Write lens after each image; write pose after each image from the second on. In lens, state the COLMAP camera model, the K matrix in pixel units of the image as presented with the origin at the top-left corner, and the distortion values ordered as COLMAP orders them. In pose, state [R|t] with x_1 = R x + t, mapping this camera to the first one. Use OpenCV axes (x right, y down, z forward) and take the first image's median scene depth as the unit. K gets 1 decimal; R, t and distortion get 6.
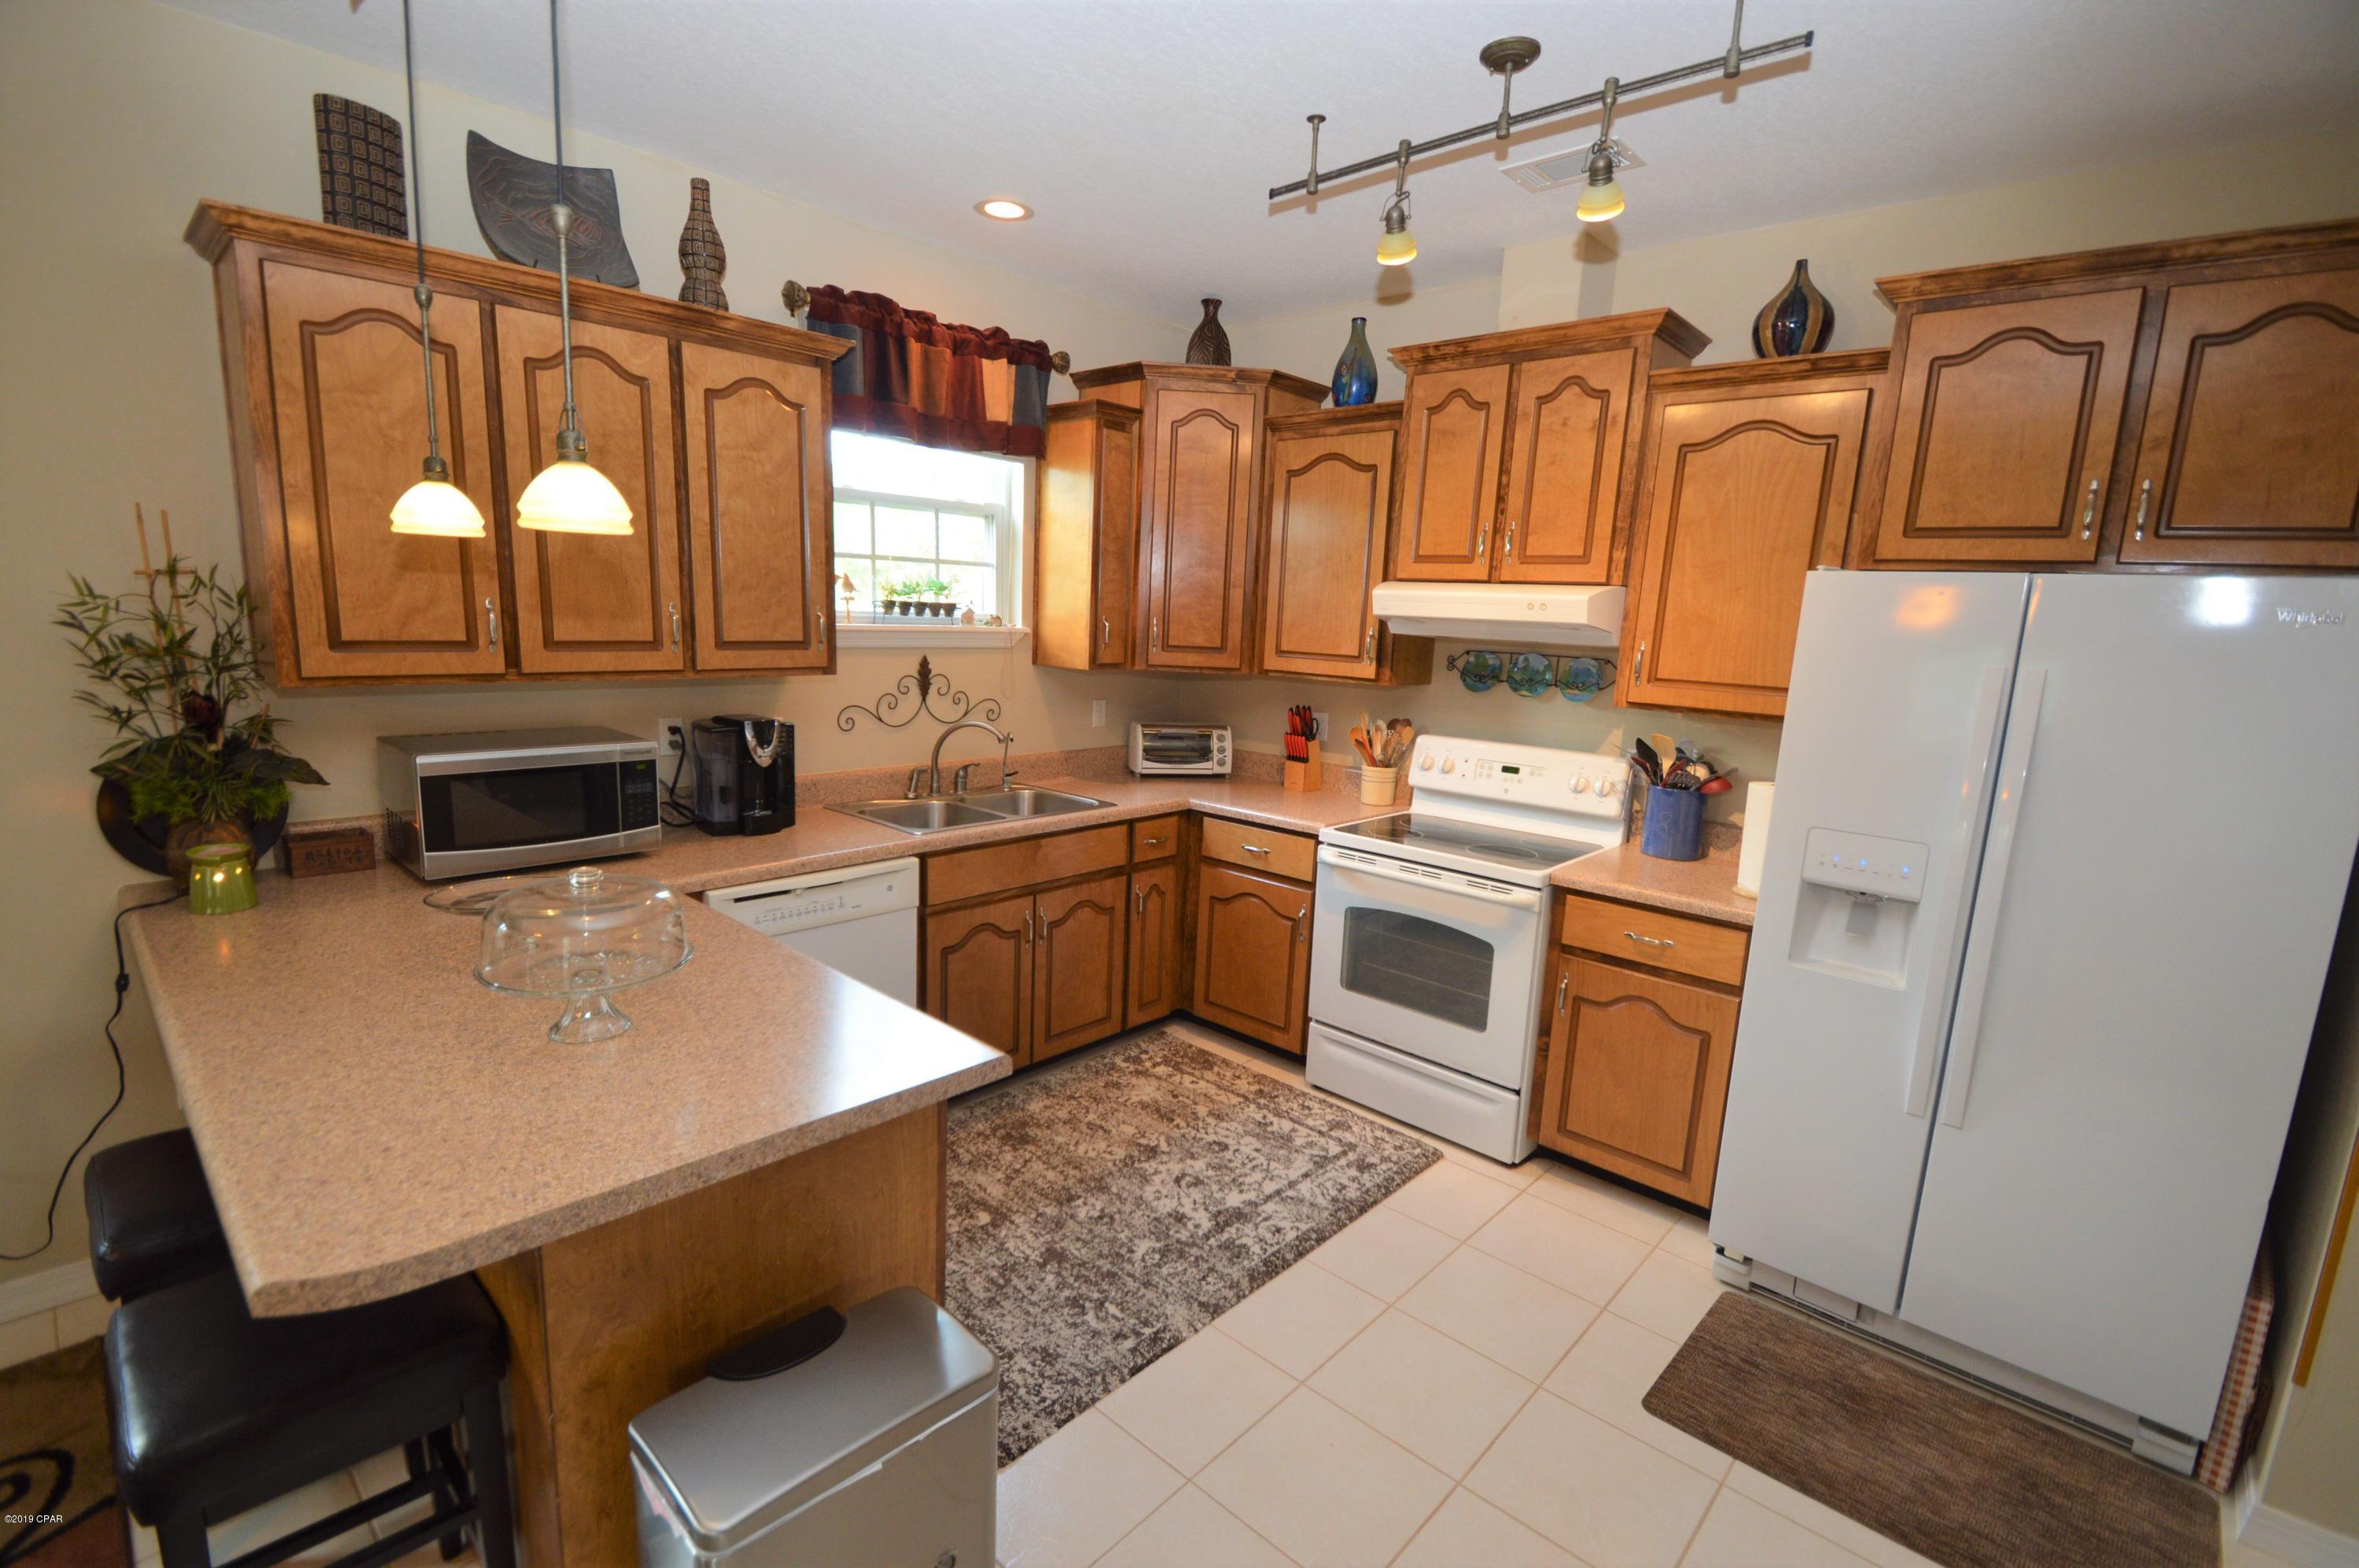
lens RADIAL K [[1064.2, 0, 1159.1], [0, 1064.2, 791.6], [0, 0, 1]] dist [0.015833, -0.014214]
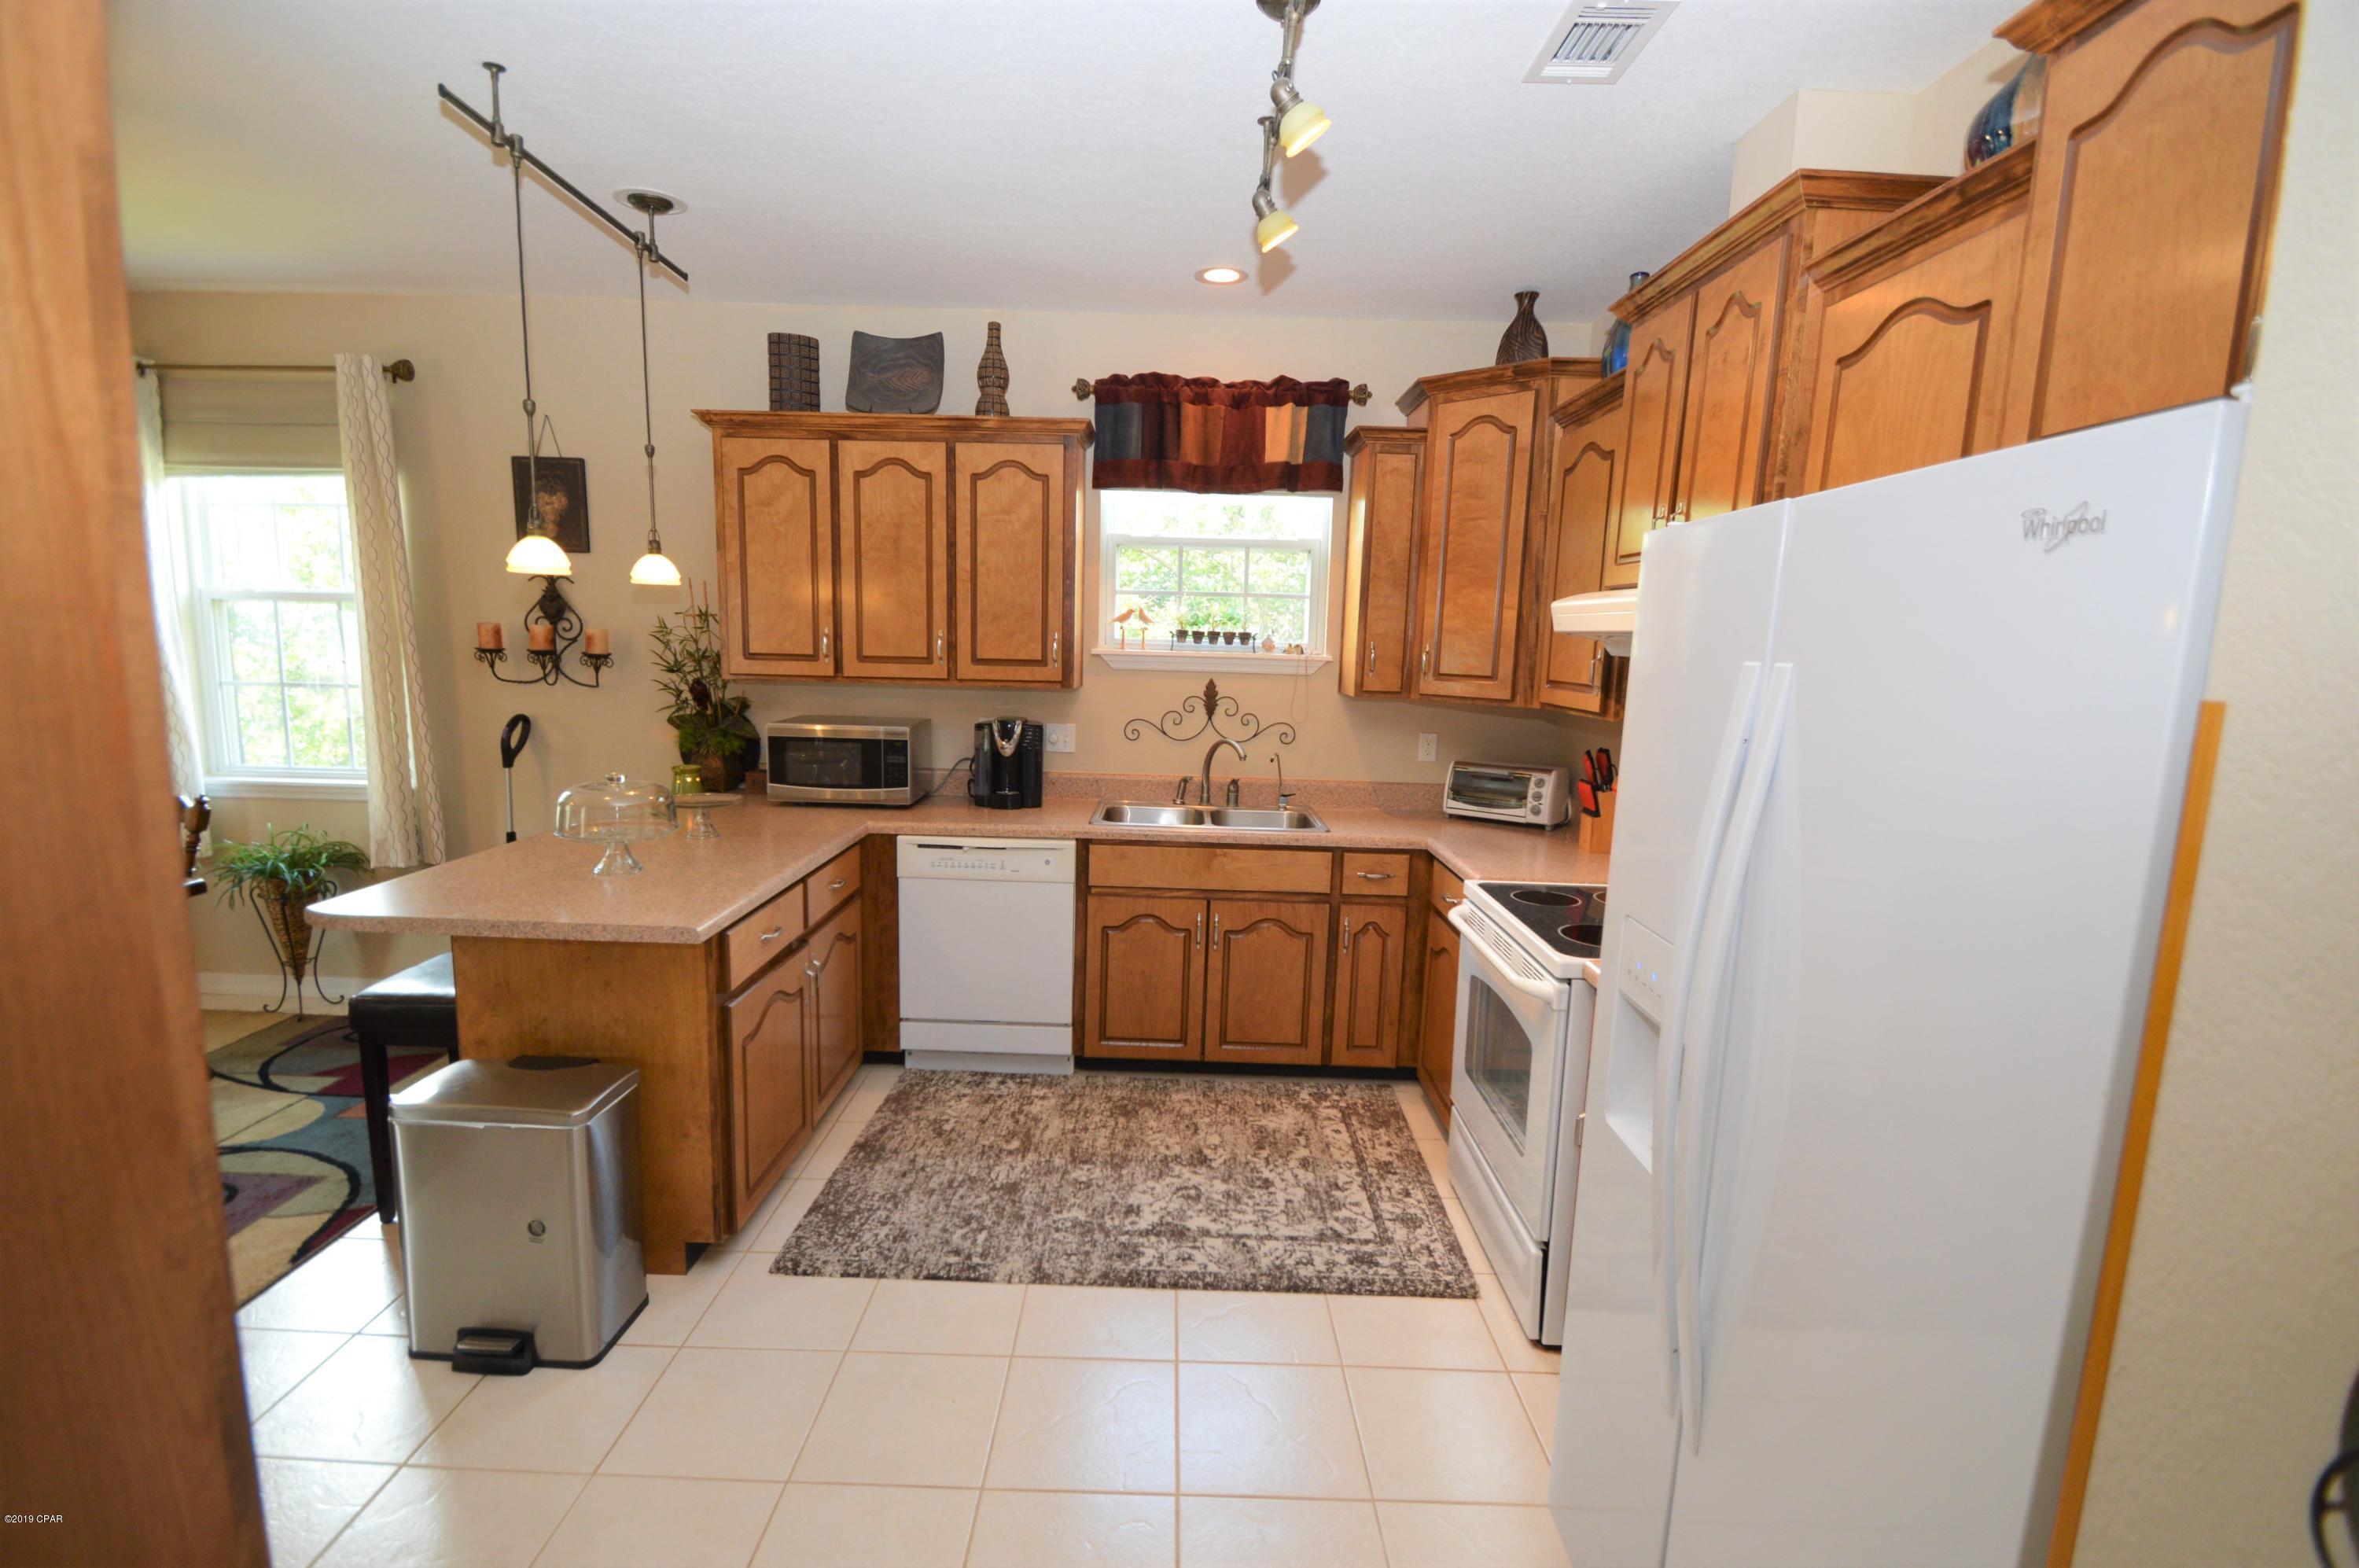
lens RADIAL K [[1064.2, 0, 1159.1], [0, 1064.2, 791.6], [0, 0, 1]] dist [0.015833, -0.014214]
pose [[0.673011, 0.086928, -0.734506, 0.674378], [-0.127944, 0.991781, 0.000145, -0.004763], [0.728482, 0.093878, 0.678602, 0.251919]]
